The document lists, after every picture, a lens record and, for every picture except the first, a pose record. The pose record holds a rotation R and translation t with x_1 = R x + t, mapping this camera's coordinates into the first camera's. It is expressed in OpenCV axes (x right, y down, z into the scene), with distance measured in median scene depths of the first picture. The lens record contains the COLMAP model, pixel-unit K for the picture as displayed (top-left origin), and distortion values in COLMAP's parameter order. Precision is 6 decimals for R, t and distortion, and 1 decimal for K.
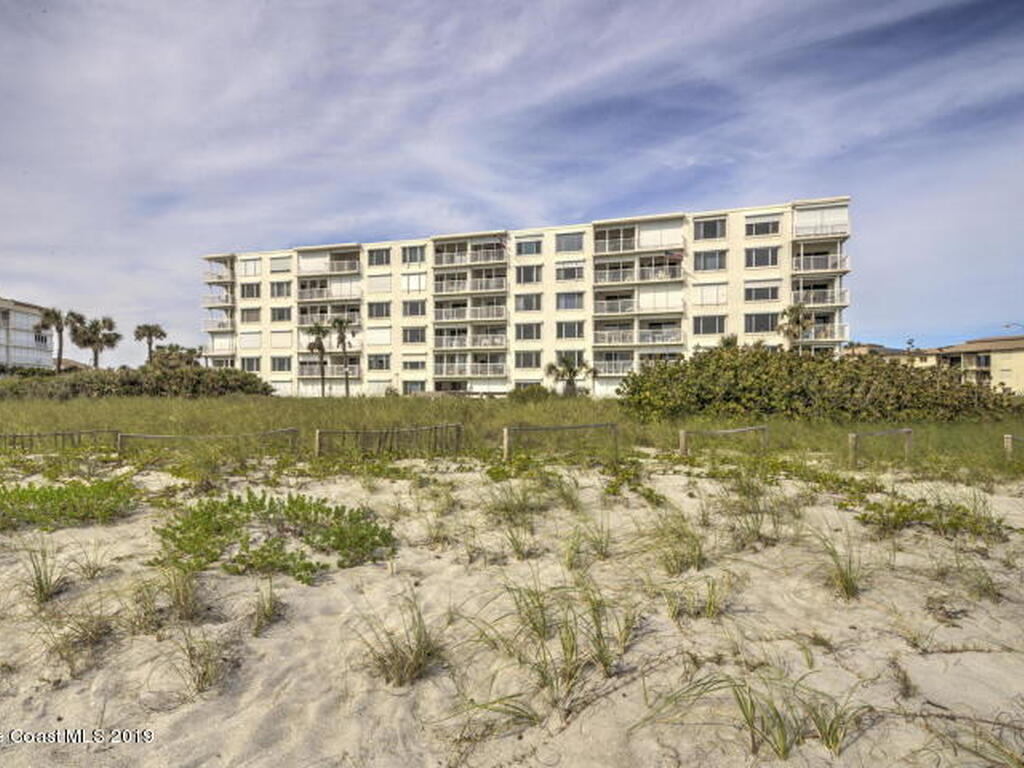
lens RADIAL K [[567.3, 0, 510.9], [0, 567.3, 384.2], [0, 0, 1]] dist [0.001048, 0.000559]
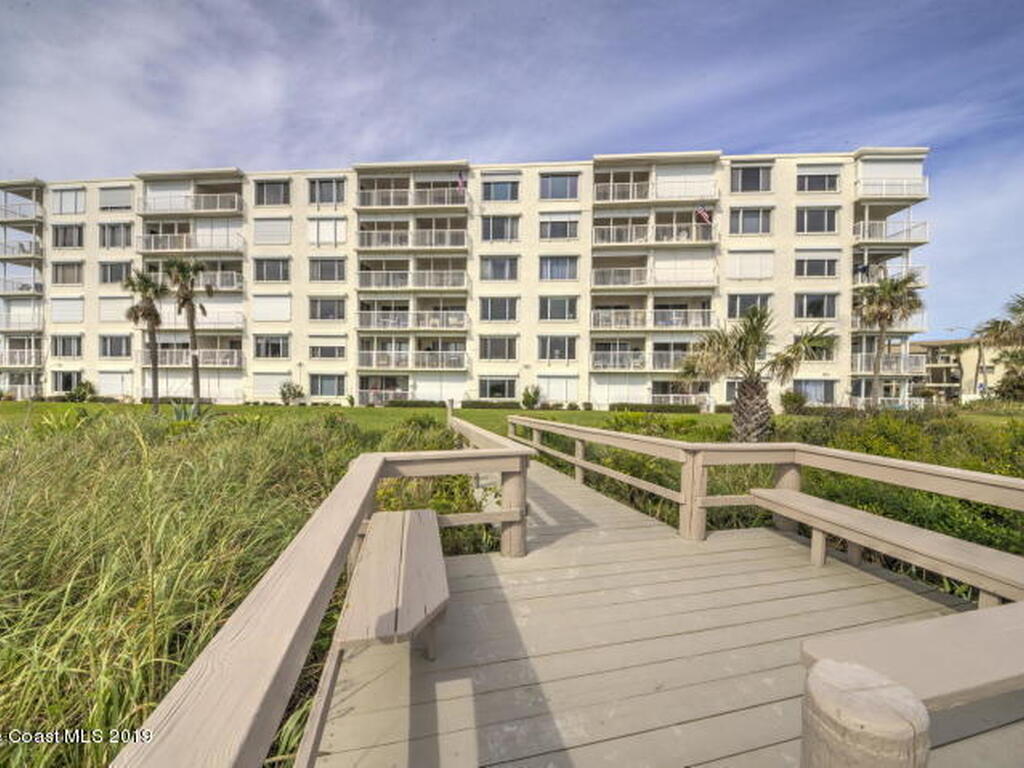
lens RADIAL K [[355.1, 0, 519.2], [0, 355.1, 389.4], [0, 0, 1]] dist [-0.000138, -0.000781]
pose [[0.968698, 0.006979, 0.248144, -0.053134], [-0.013891, 0.999562, 0.026116, -0.002351], [-0.247853, -0.028746, 0.968371, 0.541073]]
